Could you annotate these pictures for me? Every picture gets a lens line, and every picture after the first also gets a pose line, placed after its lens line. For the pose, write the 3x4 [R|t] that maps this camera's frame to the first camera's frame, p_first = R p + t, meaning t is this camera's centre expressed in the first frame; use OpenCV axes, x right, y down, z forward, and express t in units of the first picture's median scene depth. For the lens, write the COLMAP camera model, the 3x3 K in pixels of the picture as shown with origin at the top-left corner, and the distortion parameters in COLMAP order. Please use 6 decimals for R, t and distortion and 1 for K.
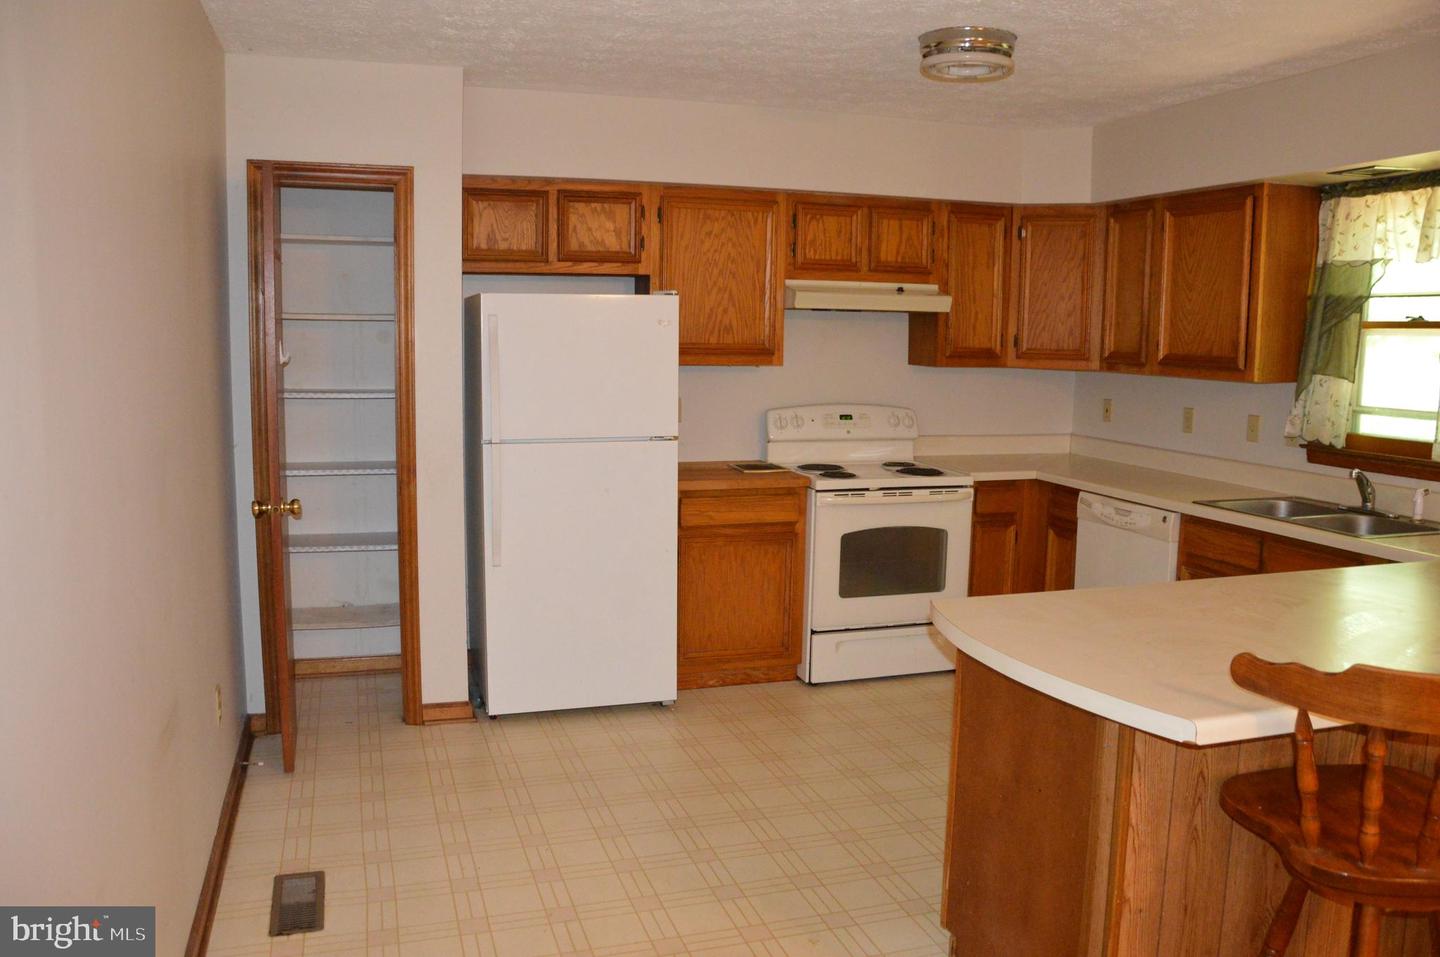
lens RADIAL K [[1157.8, 0, 727.8], [0, 1157.8, 476.4], [0, 0, 1]] dist [-0.160796, 0.130420]
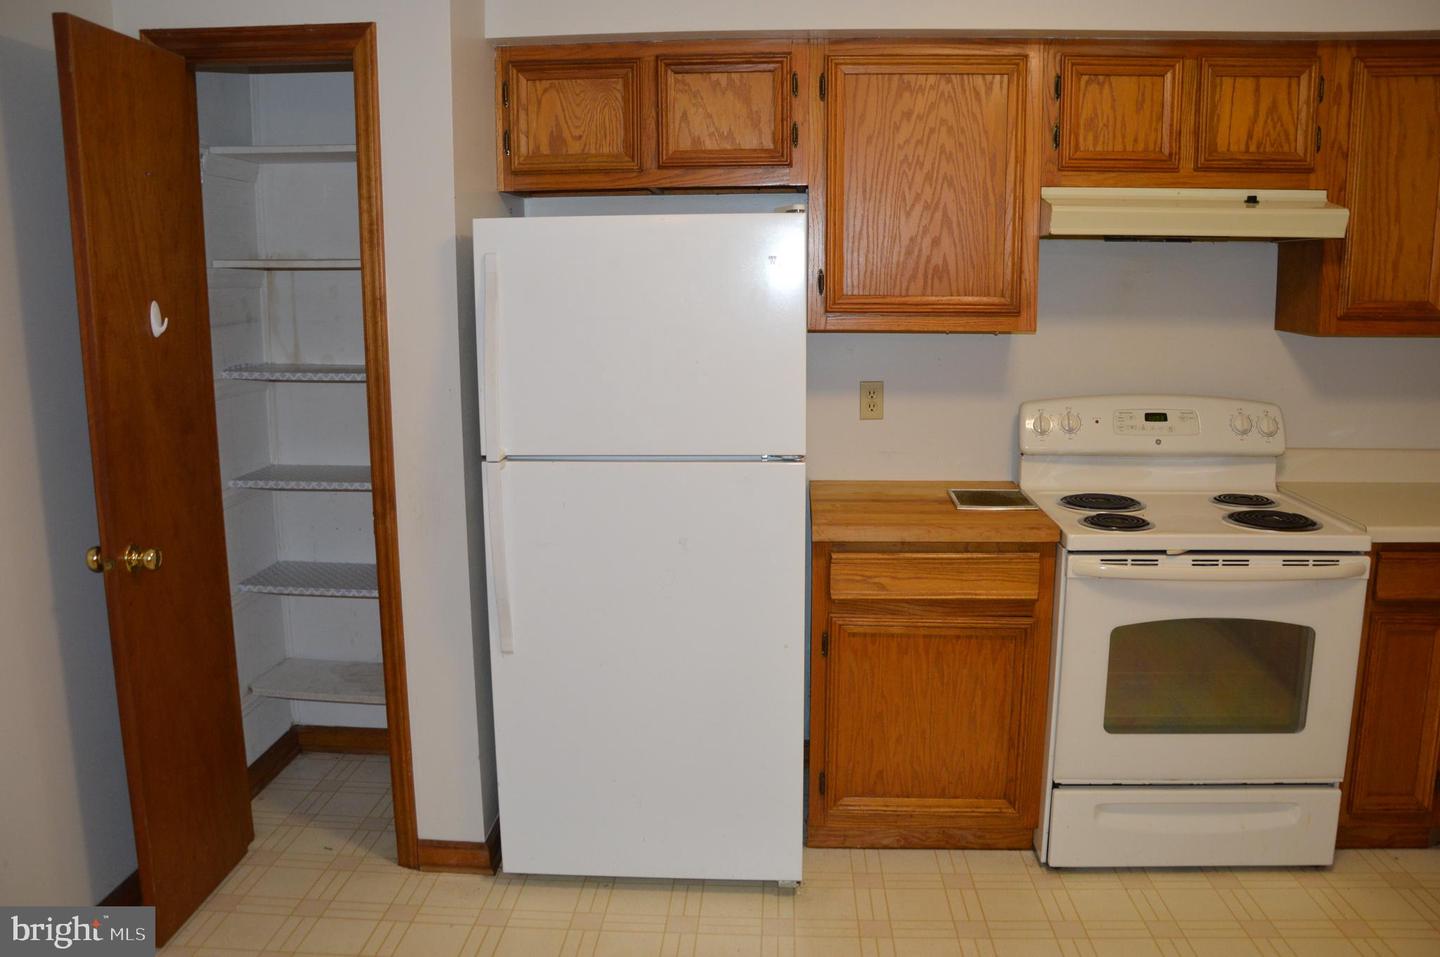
lens RADIAL K [[1157.8, 0, 727.8], [0, 1157.8, 476.4], [0, 0, 1]] dist [-0.160796, 0.130420]
pose [[0.930158, 0.044309, -0.364477, 0.121399], [-0.028691, 0.998428, 0.048157, -0.046219], [0.366038, -0.034337, 0.929966, 0.397476]]
